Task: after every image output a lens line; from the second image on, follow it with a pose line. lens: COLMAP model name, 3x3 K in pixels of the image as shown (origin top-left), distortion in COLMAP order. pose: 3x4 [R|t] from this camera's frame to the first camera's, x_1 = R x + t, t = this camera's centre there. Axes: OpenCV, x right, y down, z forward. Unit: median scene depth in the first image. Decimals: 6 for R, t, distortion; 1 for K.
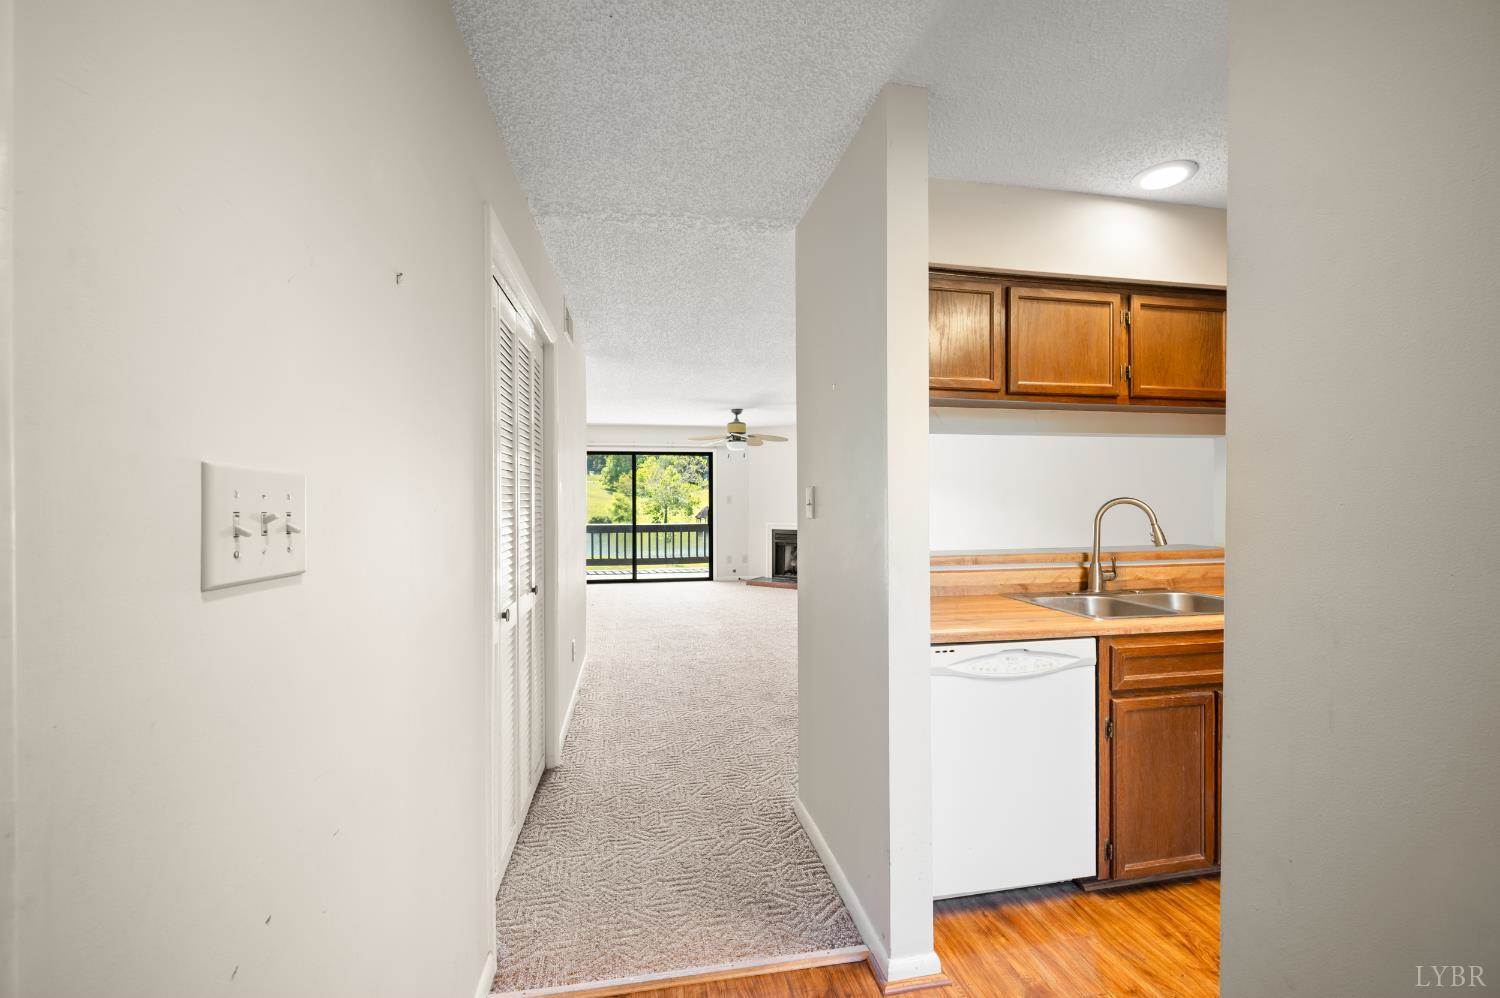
lens RADIAL K [[603.2, 0, 749.5], [0, 603.2, 499.9], [0, 0, 1]] dist [-0.002136, 0.000742]
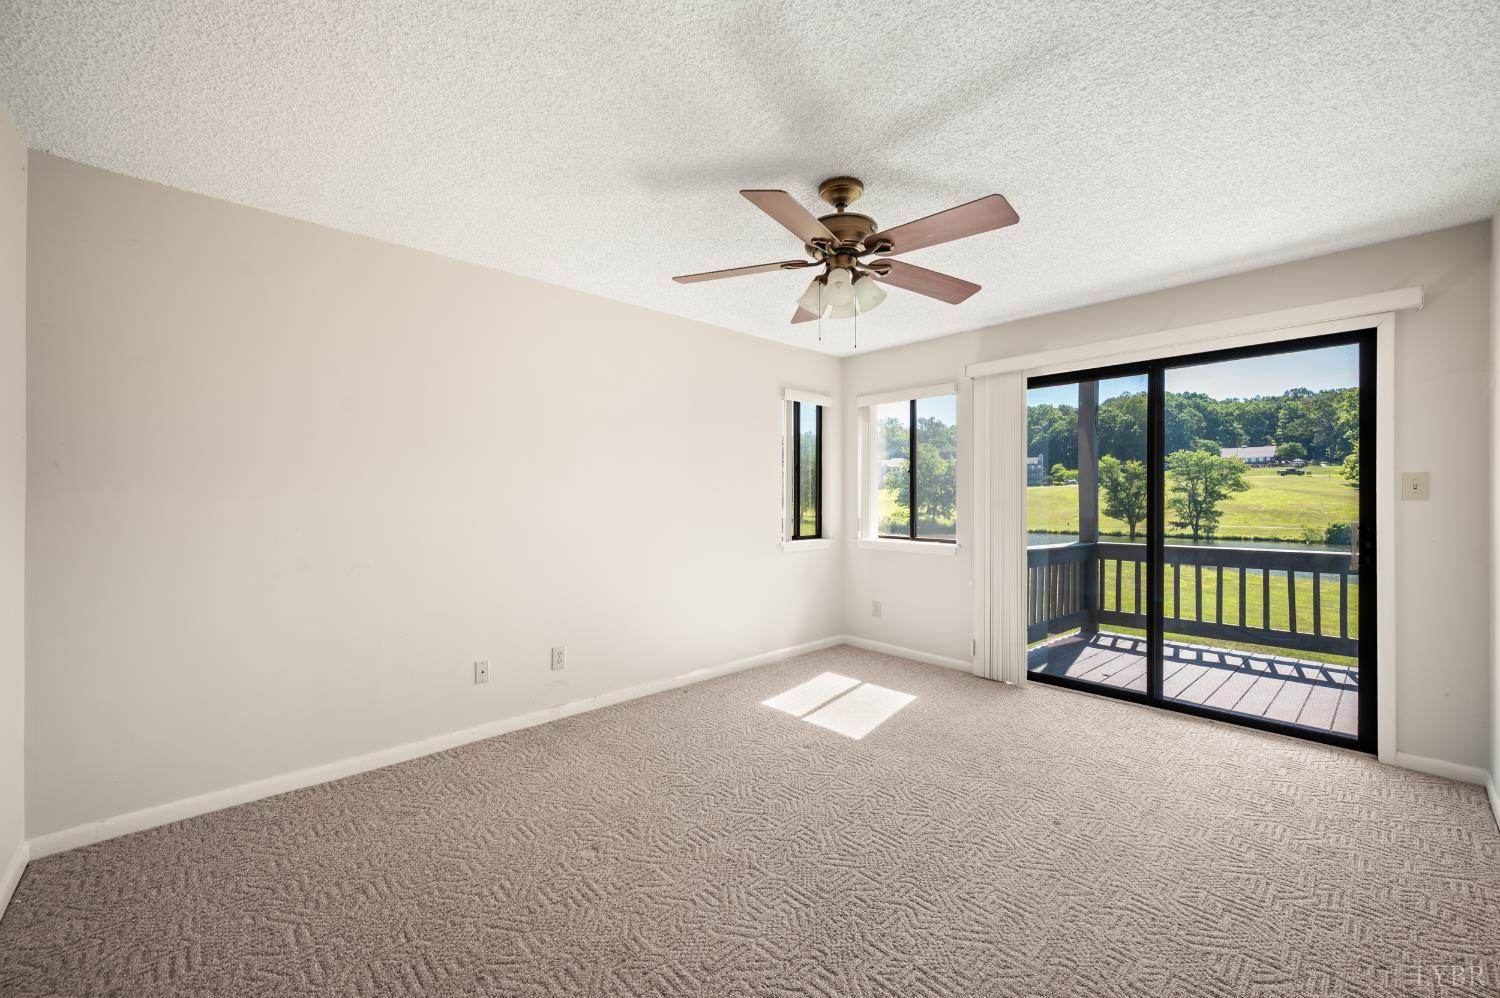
lens RADIAL K [[603.2, 0, 737.8], [0, 603.2, 476.6], [0, 0, 1]] dist [-0.002136, 0.000742]
pose [[0.510139, -0.030776, -0.859541, 0.098864], [-0.002675, 0.999298, -0.037367, 0.037978], [0.860088, 0.021361, 0.509699, 2.030240]]
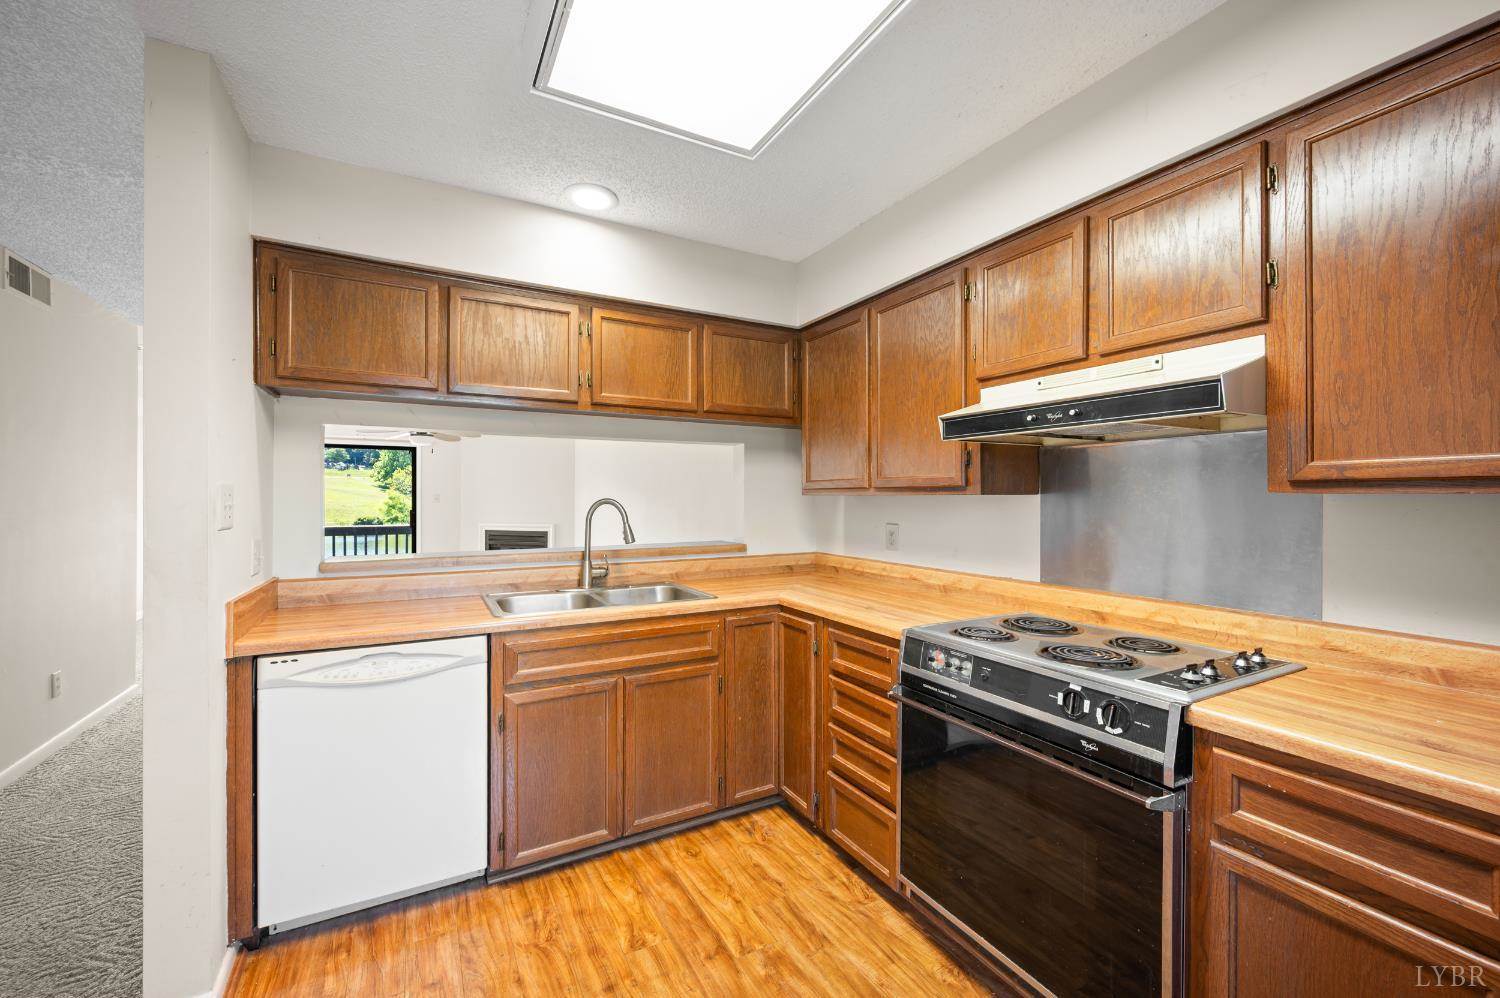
lens RADIAL K [[603.2, 0, 749.5], [0, 603.2, 496.8], [0, 0, 1]] dist [-0.002136, 0.000742]
pose [[0.951946, 0.003322, 0.306247, 0.528540], [-0.002127, 0.999989, -0.004234, -0.002707], [-0.306258, 0.003379, 0.951943, -0.086067]]
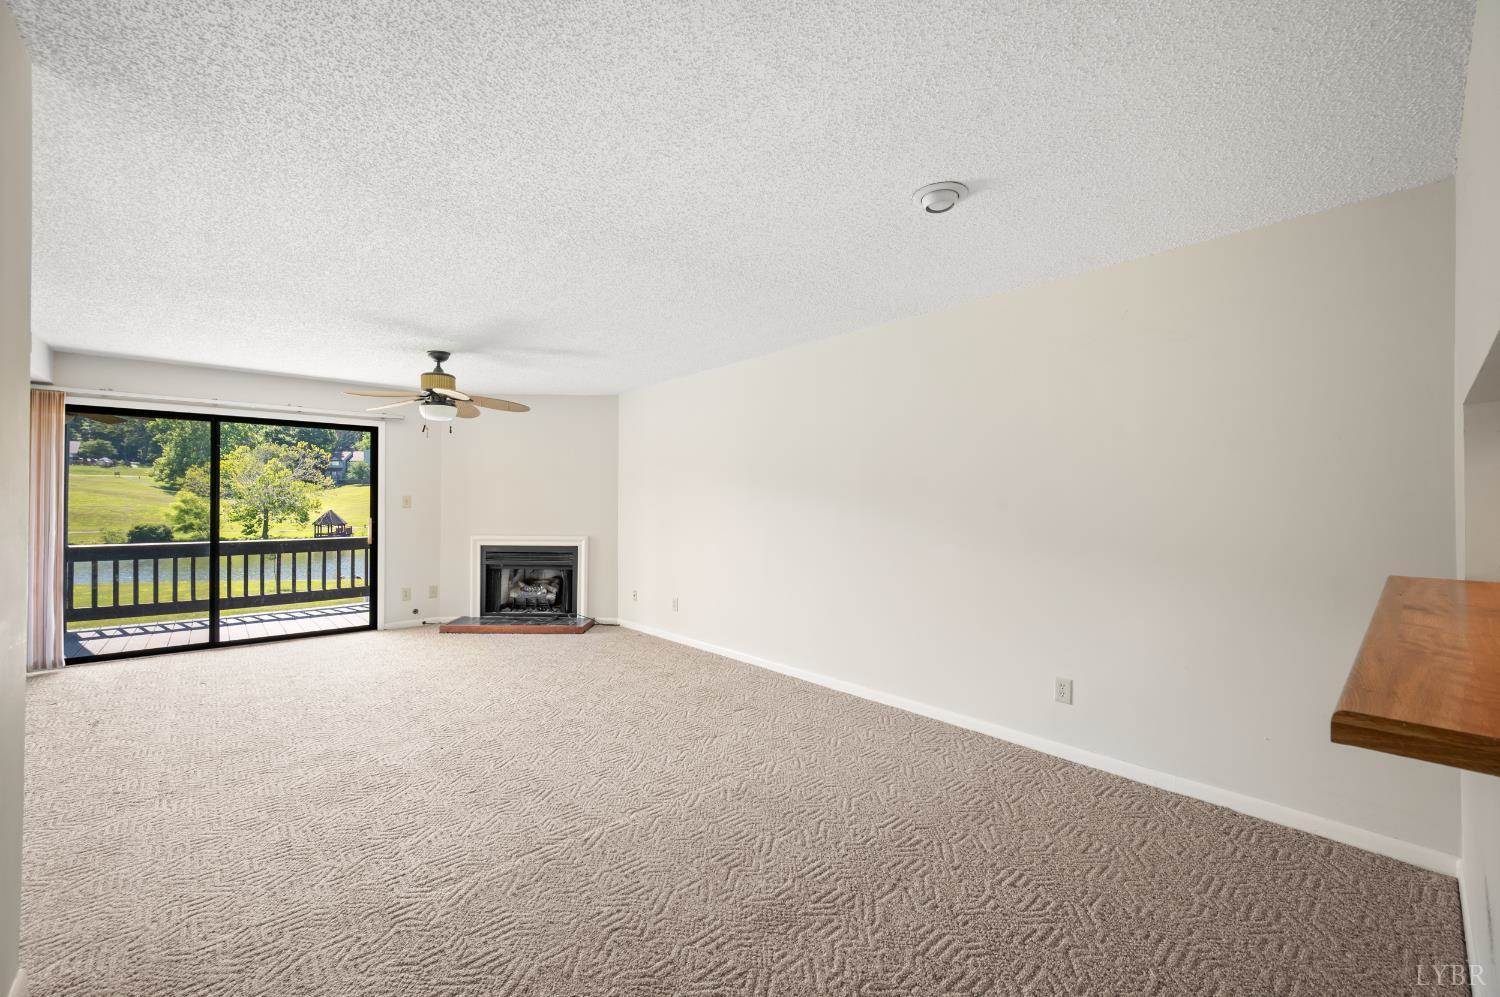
lens RADIAL K [[603.2, 0, 747.9], [0, 603.2, 496.6], [0, 0, 1]] dist [-0.002136, 0.000742]
pose [[0.858951, 0.006863, 0.512012, -0.193387], [-0.001662, 0.999942, -0.010614, 0.002091], [-0.512055, 0.008266, 0.858913, 0.977904]]
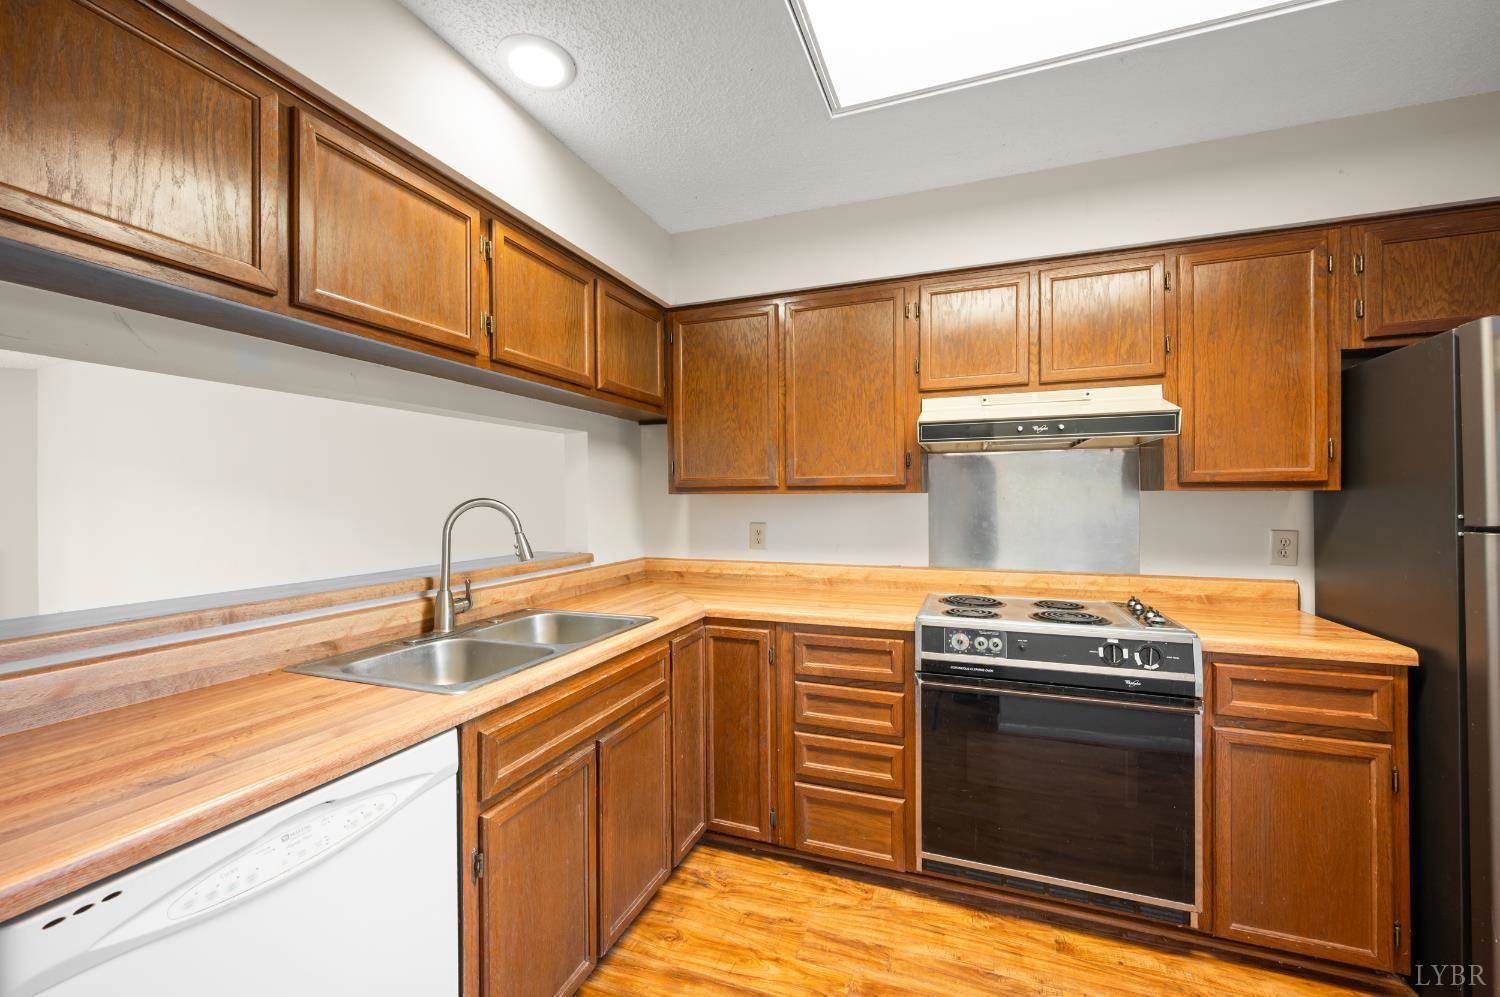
lens RADIAL K [[603.2, 0, 748.9], [0, 603.2, 498.4], [0, 0, 1]] dist [-0.002136, 0.000742]
pose [[0.523424, 0.000228, 0.852072, 0.161325], [0.005264, 0.999980, -0.003502, 0.000900], [-0.852056, 0.006318, 0.523412, 0.329916]]
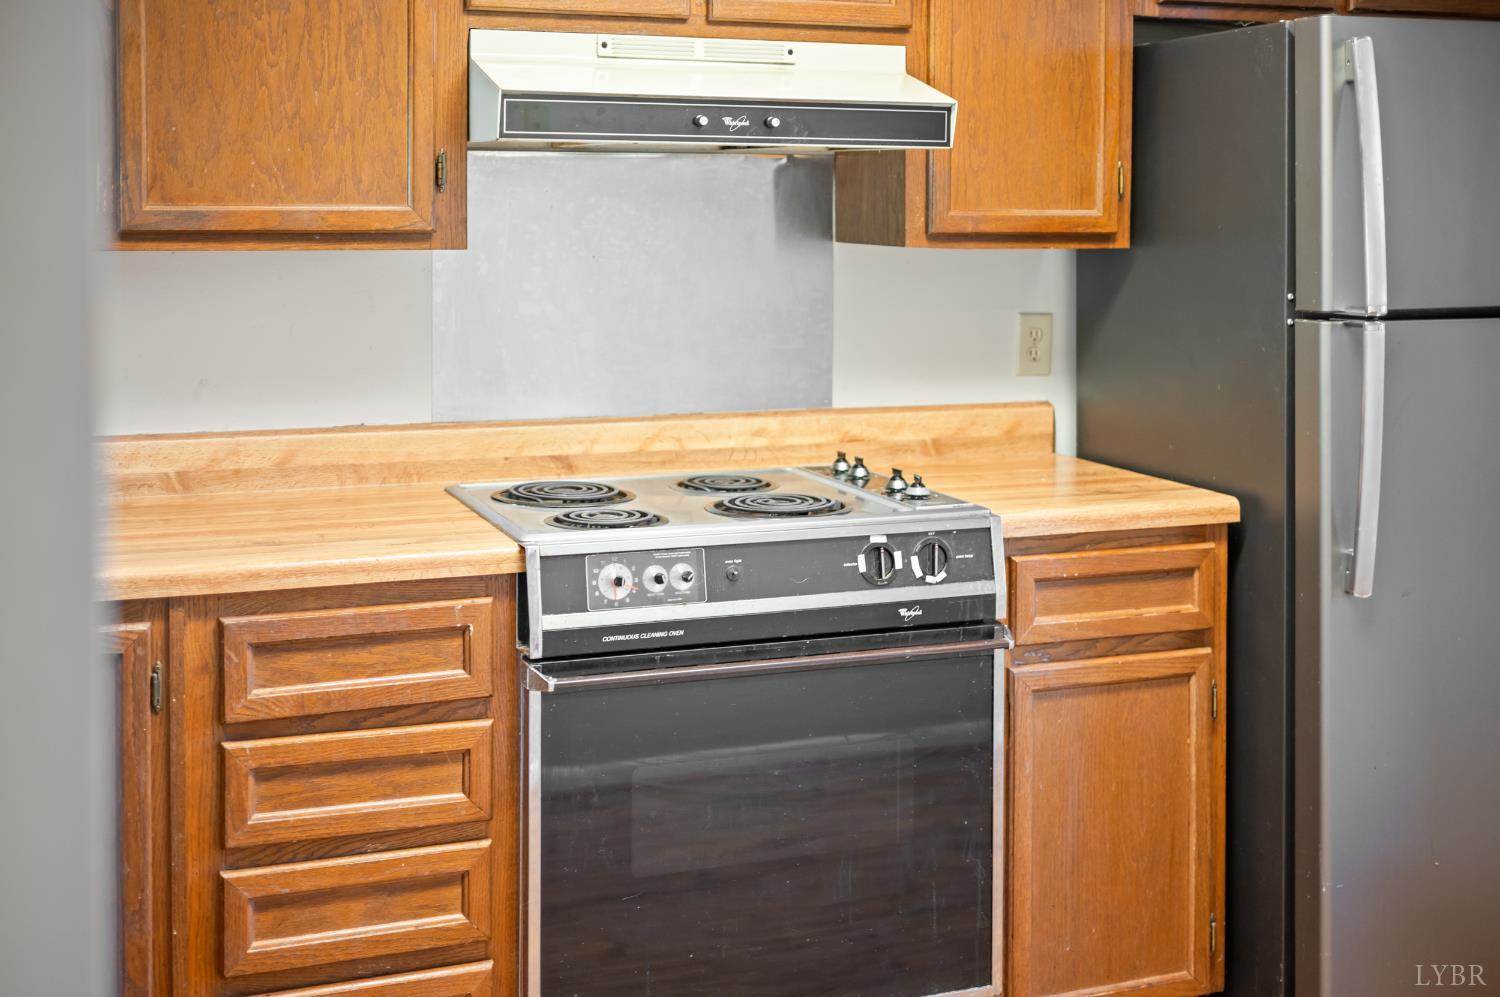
lens RADIAL K [[1777.6, 0, 742.2], [0, 1777.6, 239.8], [0, 0, 1]] dist [0.003106, 0.000000]
pose [[-0.170435, -0.018181, 0.985201, -0.076620], [-0.003404, 0.999835, 0.017862, -0.036745], [-0.985363, -0.000309, -0.170469, 0.602965]]
